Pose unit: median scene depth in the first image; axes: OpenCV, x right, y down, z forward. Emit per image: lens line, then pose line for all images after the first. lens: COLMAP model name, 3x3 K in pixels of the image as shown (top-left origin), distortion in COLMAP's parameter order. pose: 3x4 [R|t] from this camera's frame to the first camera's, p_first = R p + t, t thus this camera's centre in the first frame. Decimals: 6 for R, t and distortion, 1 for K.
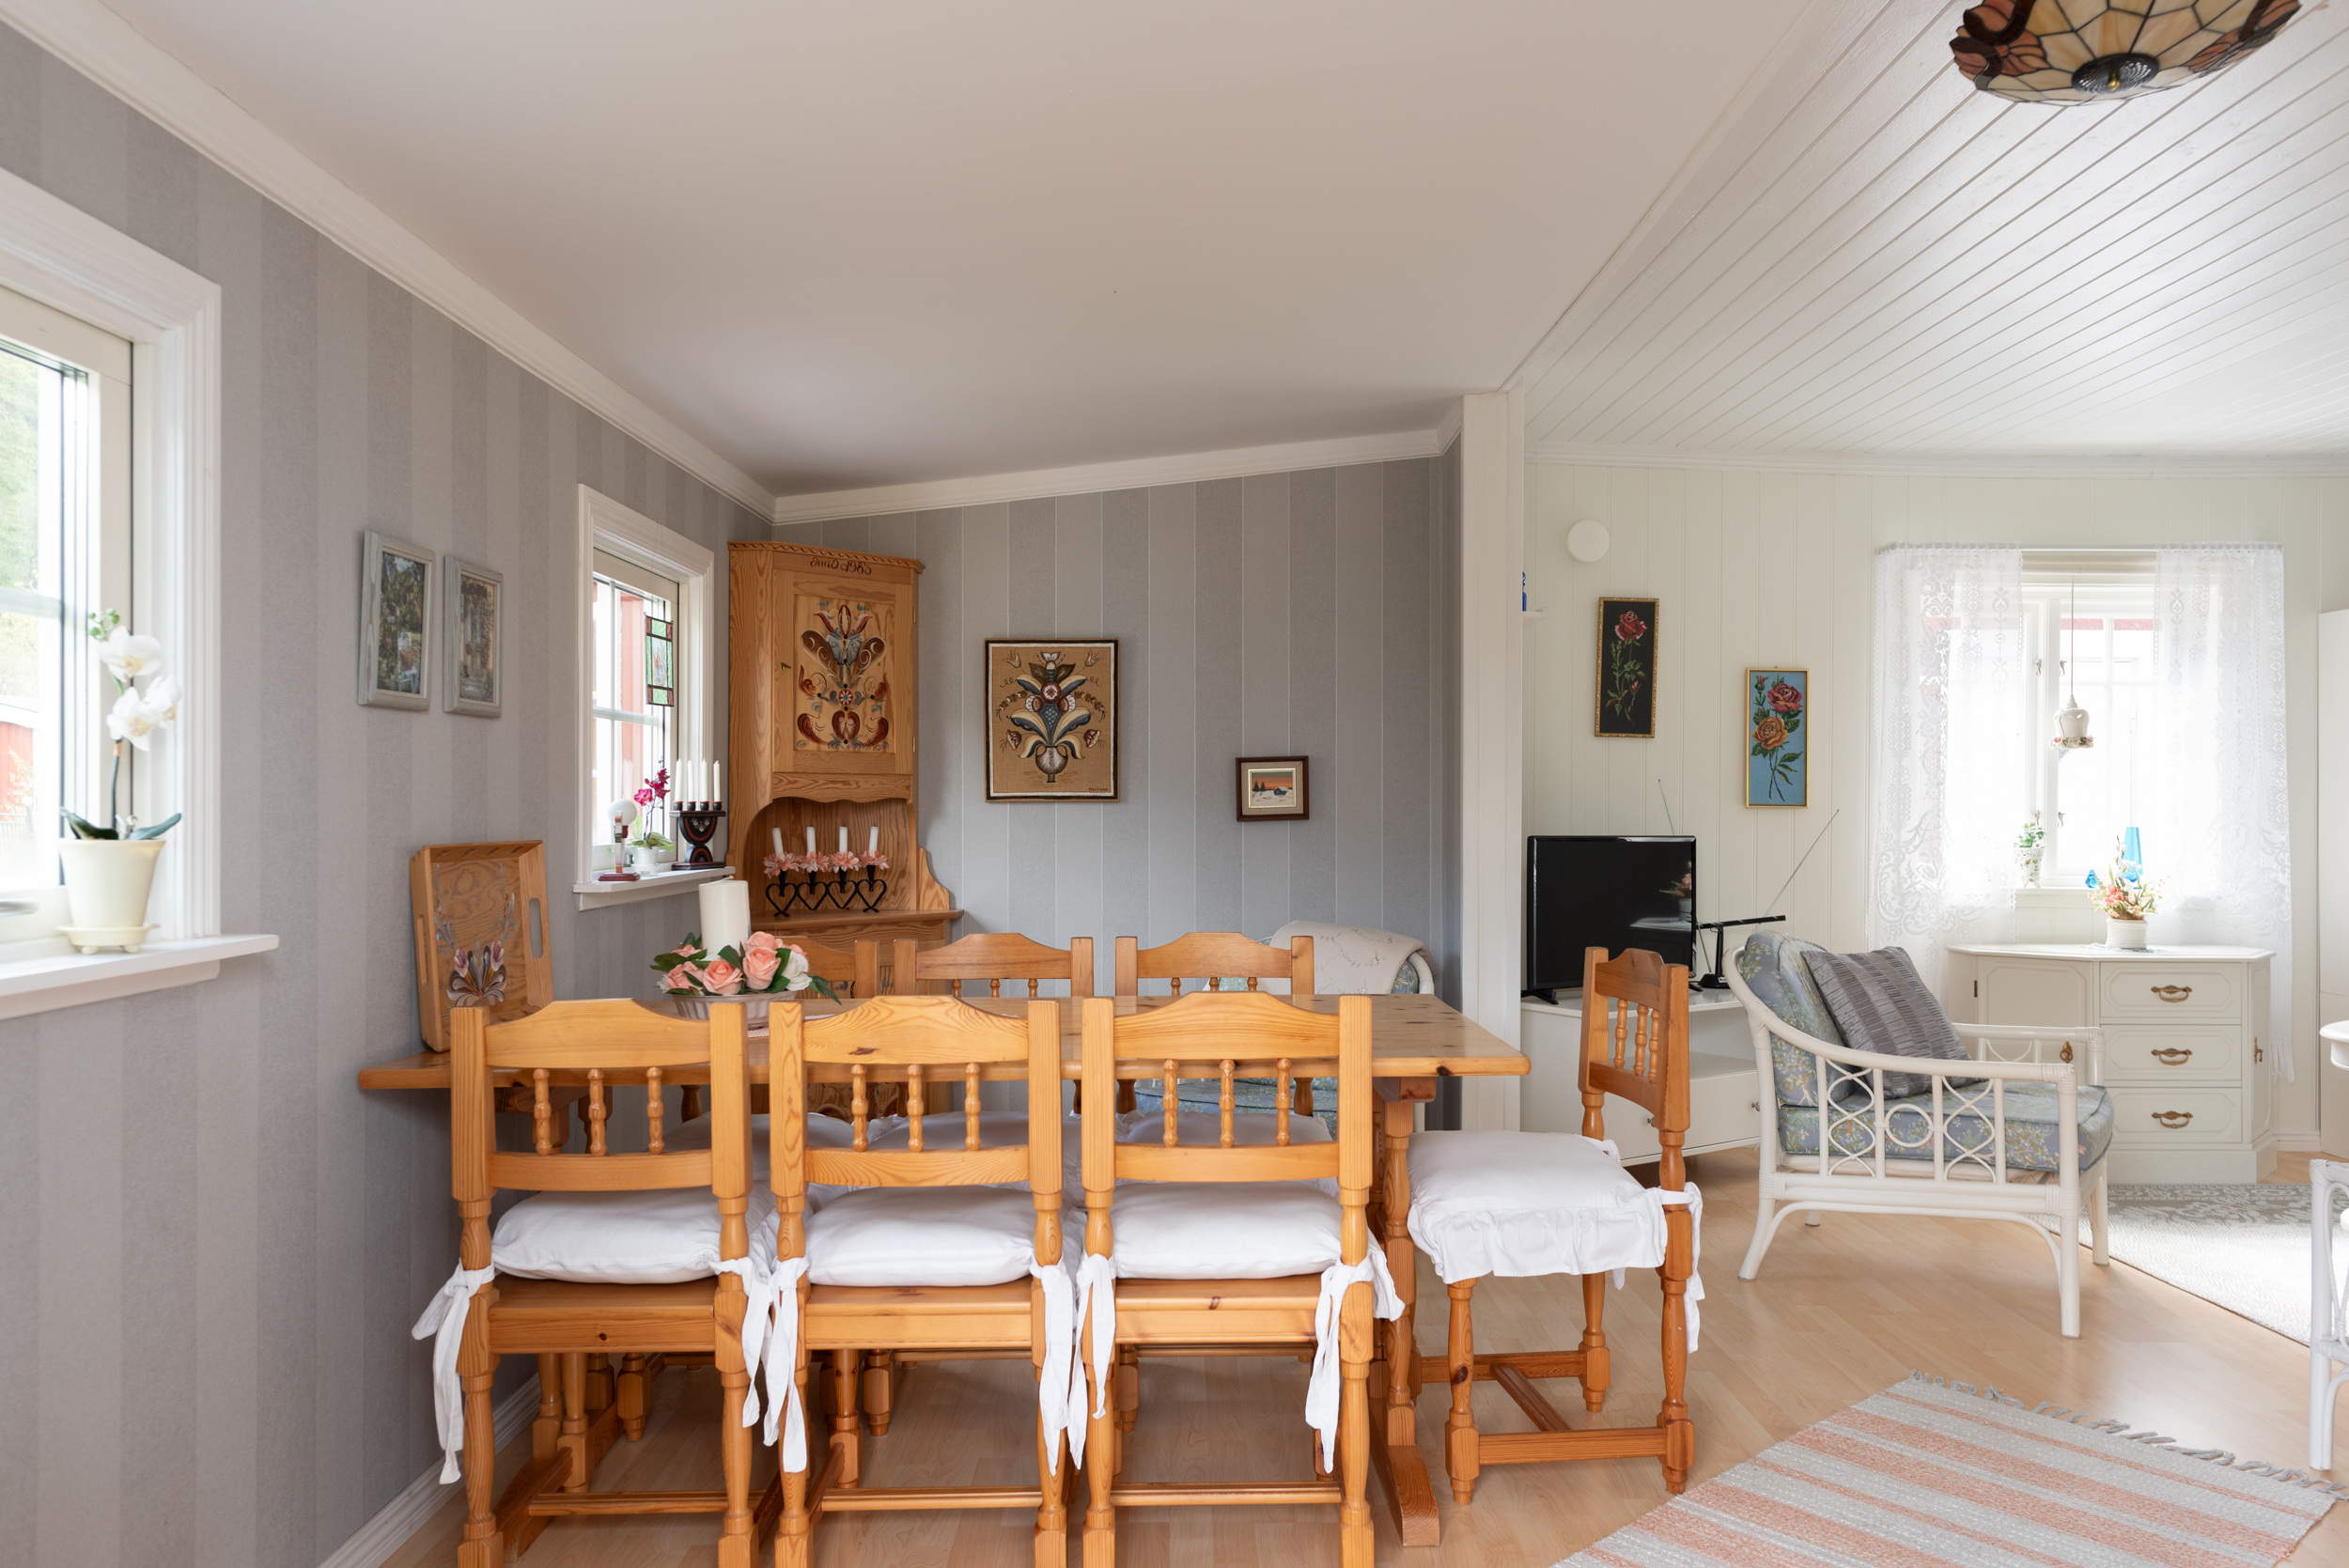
lens RADIAL K [[1614.6, 0, 1174.5], [0, 1614.6, 784.0], [0, 0, 1]] dist [0.004389, -0.003110]
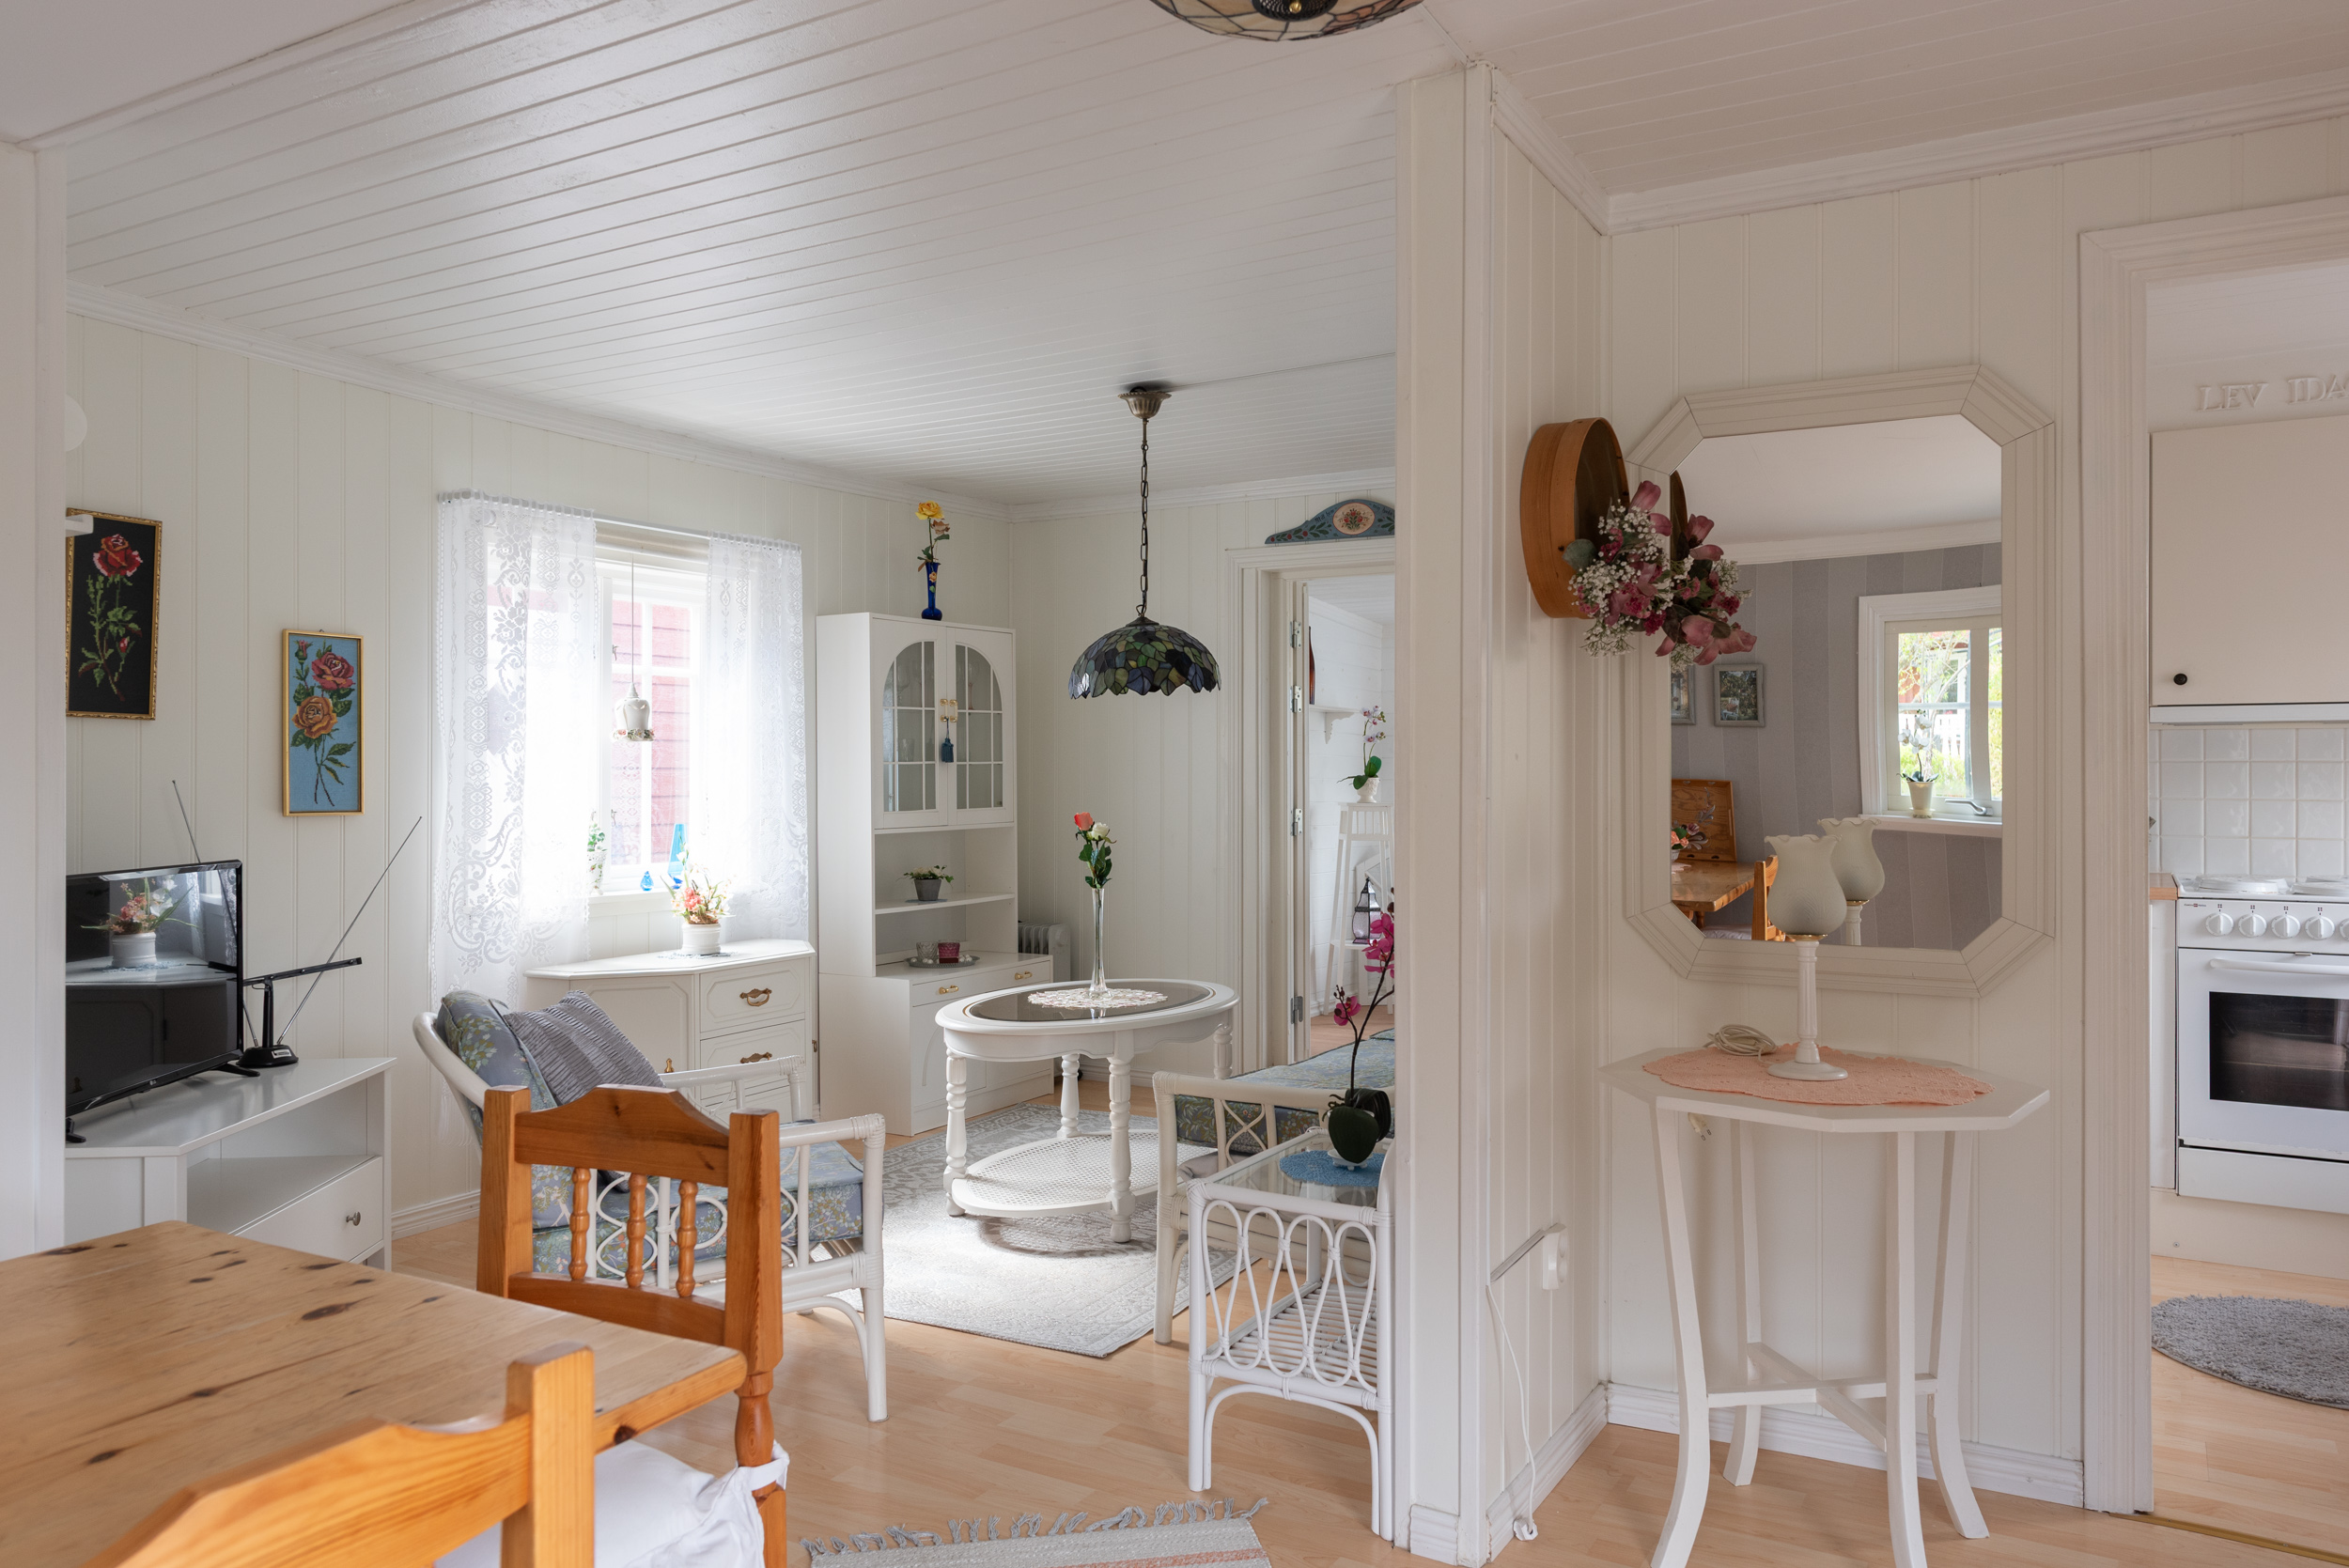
lens RADIAL K [[1605.4, 0, 1174.5], [0, 1605.4, 784.0], [0, 0, 1]] dist [0.006677, -0.004461]
pose [[0.510611, -0.011384, 0.859736, -0.077958], [-0.006311, 0.999836, 0.016988, -0.015682], [-0.859788, -0.014100, 0.510456, 0.268156]]
